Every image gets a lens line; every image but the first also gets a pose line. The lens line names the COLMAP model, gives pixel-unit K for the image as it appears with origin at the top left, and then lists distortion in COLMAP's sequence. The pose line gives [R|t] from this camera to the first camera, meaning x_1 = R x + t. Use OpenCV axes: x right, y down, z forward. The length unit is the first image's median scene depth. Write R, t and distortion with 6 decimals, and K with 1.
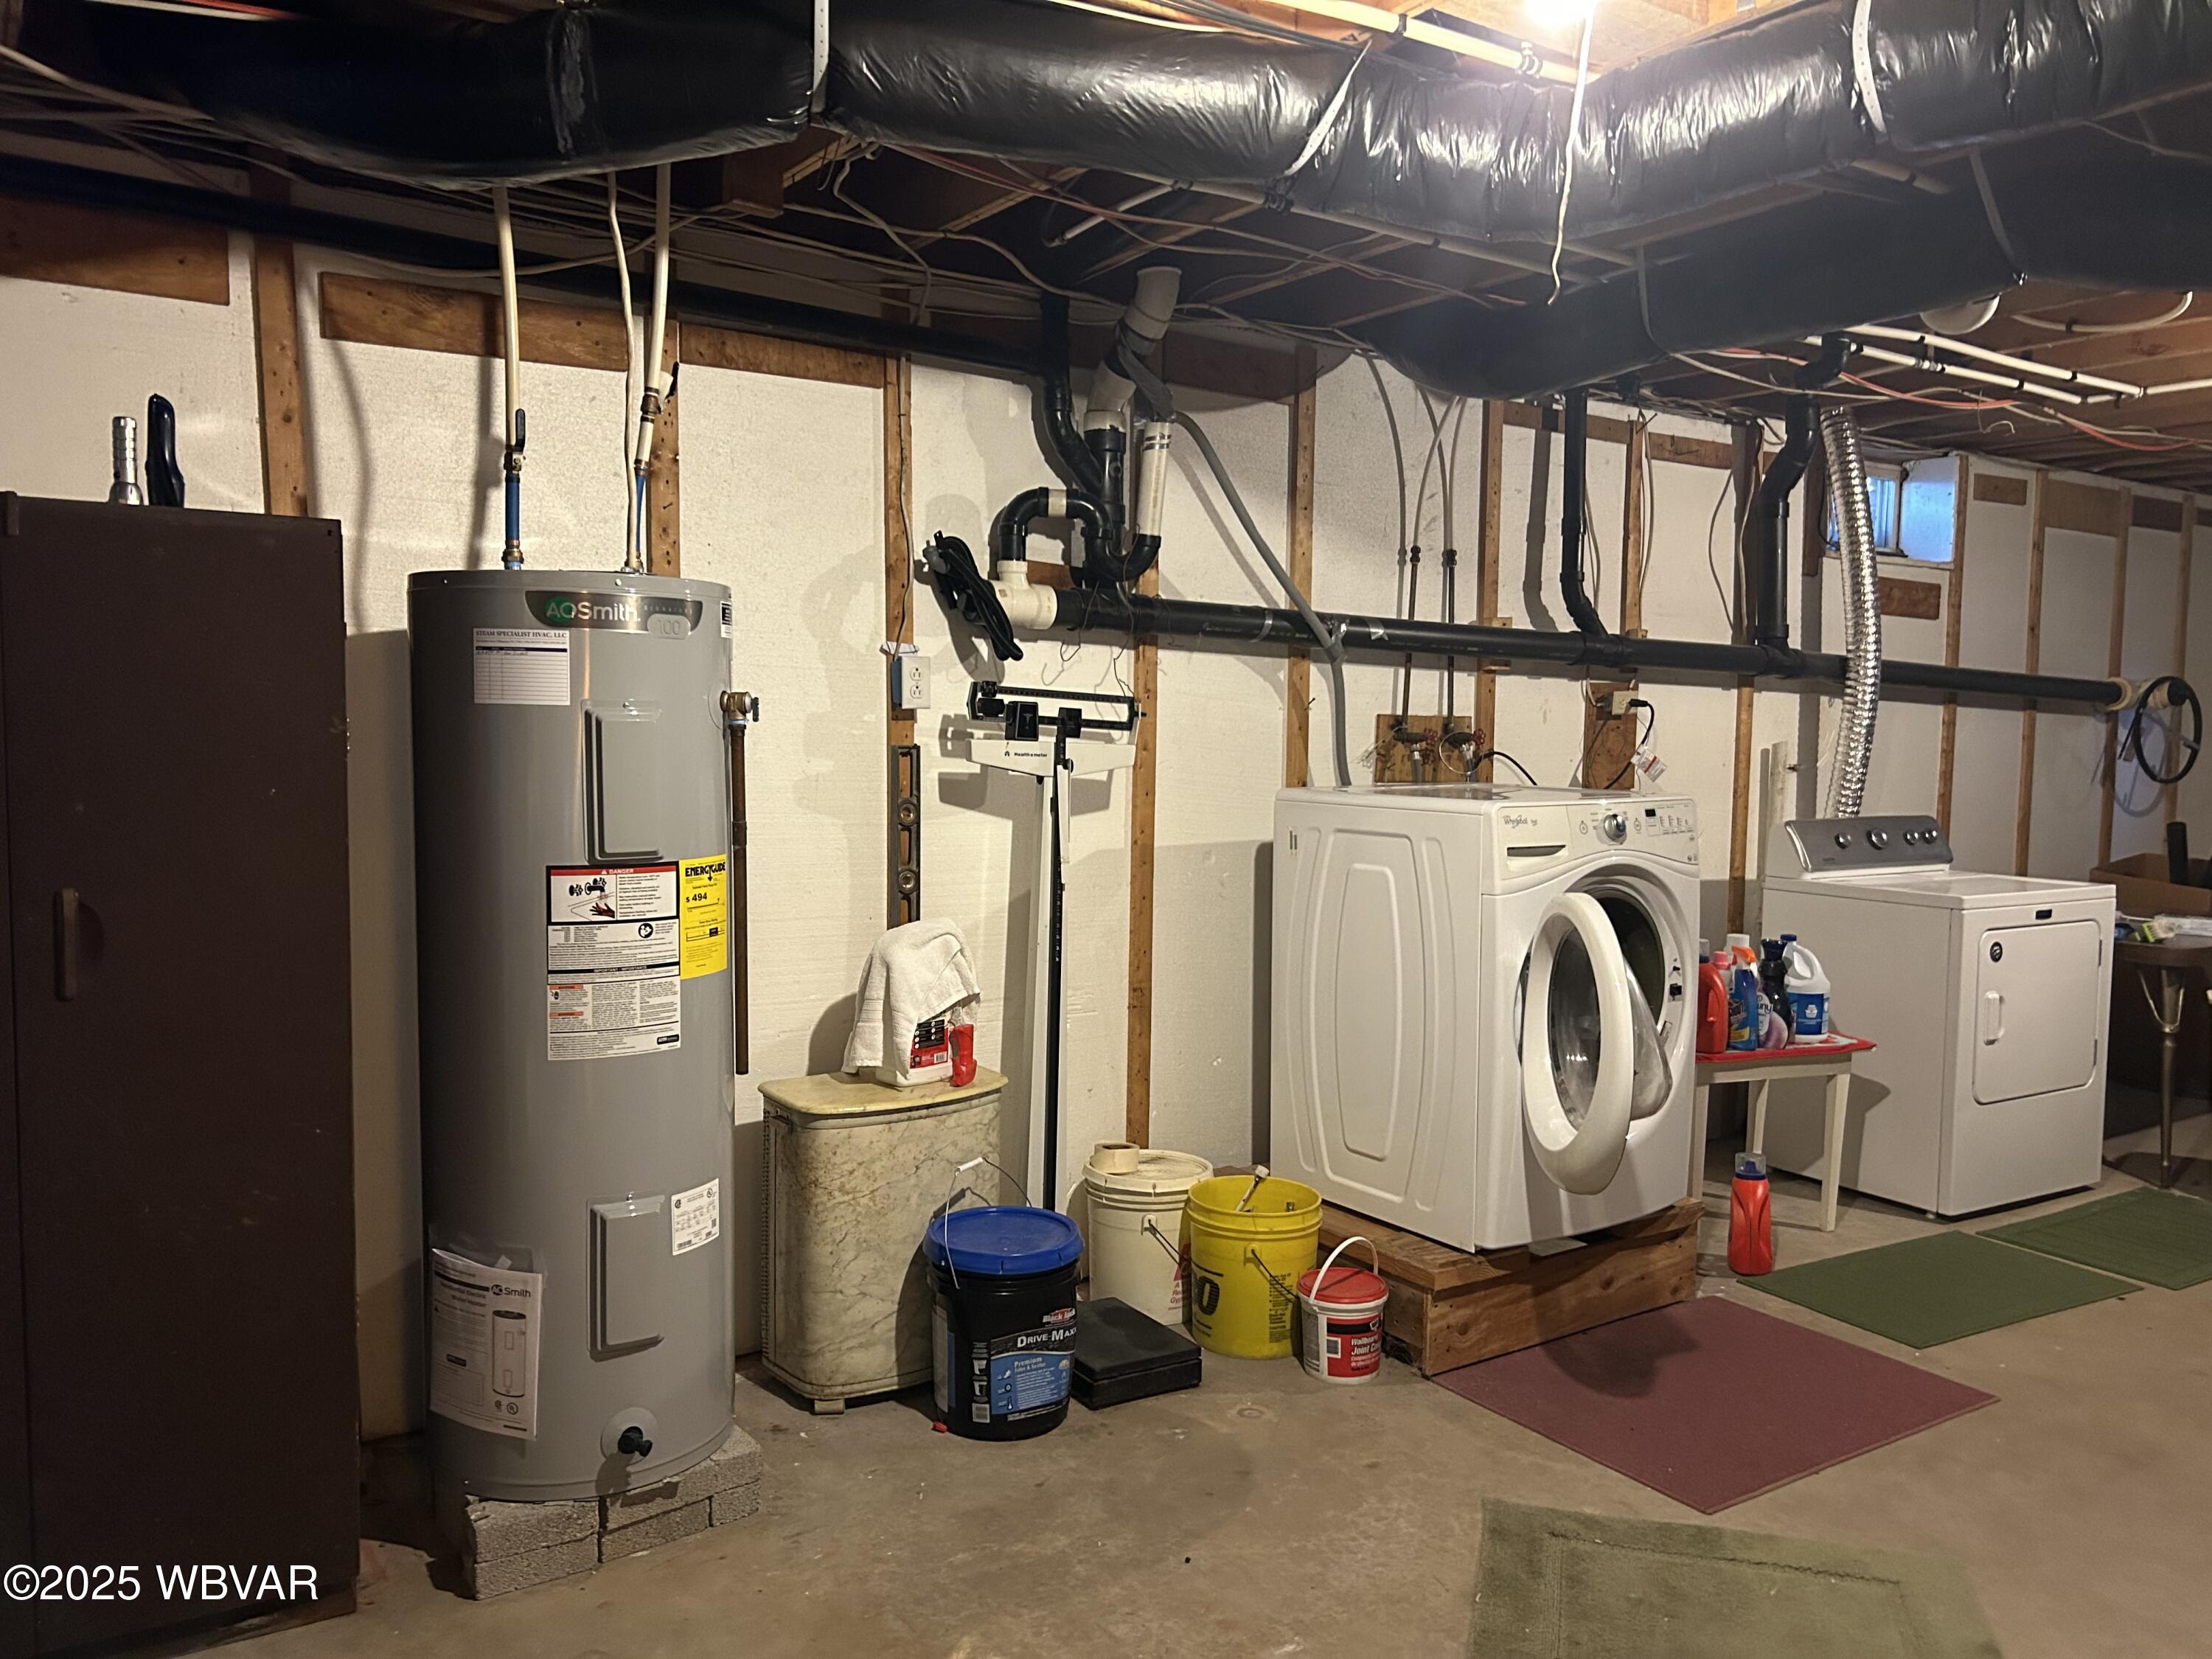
lens RADIAL K [[1677.2, 0, 1094.8], [0, 1677.2, 827.8], [0, 0, 1]] dist [0.068780, -0.085560]
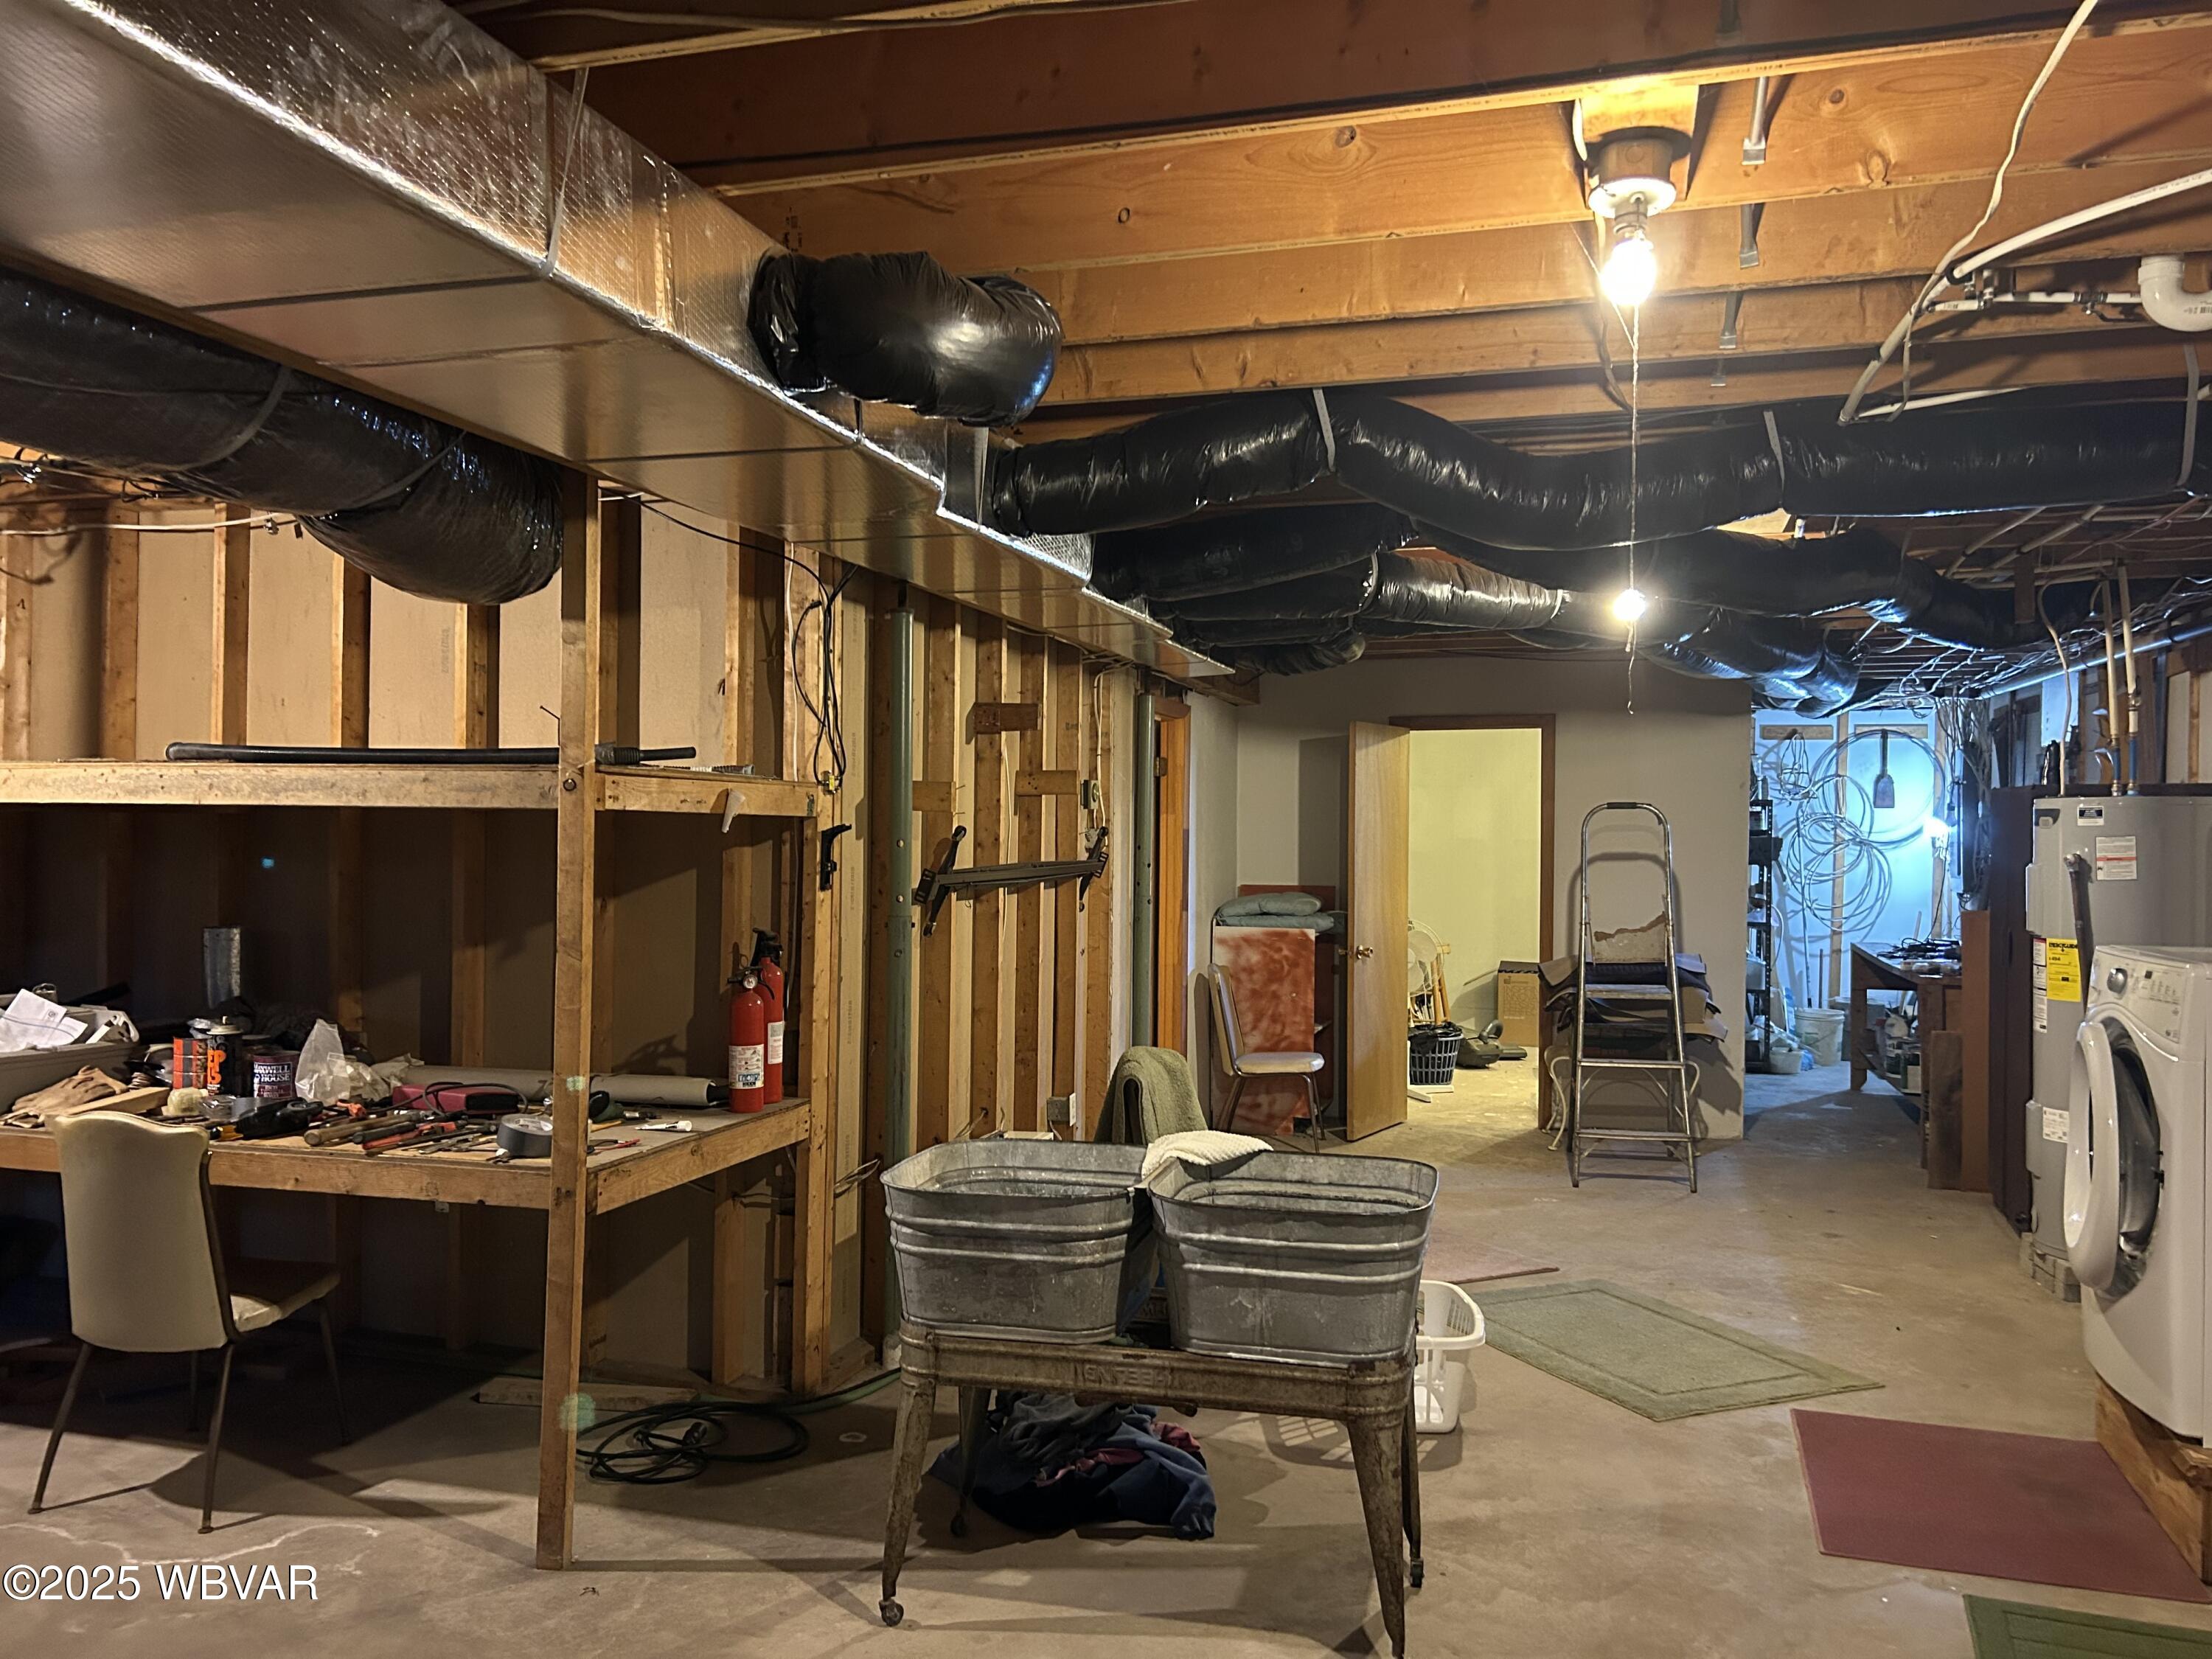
lens RADIAL K [[1677.2, 0, 1094.8], [0, 1677.2, 827.8], [0, 0, 1]] dist [0.068780, -0.085560]
pose [[-0.793238, -0.026017, -0.608355, 1.847142], [-0.062910, 0.997242, 0.039380, -0.117687], [0.605653, 0.069510, -0.792687, 1.873582]]
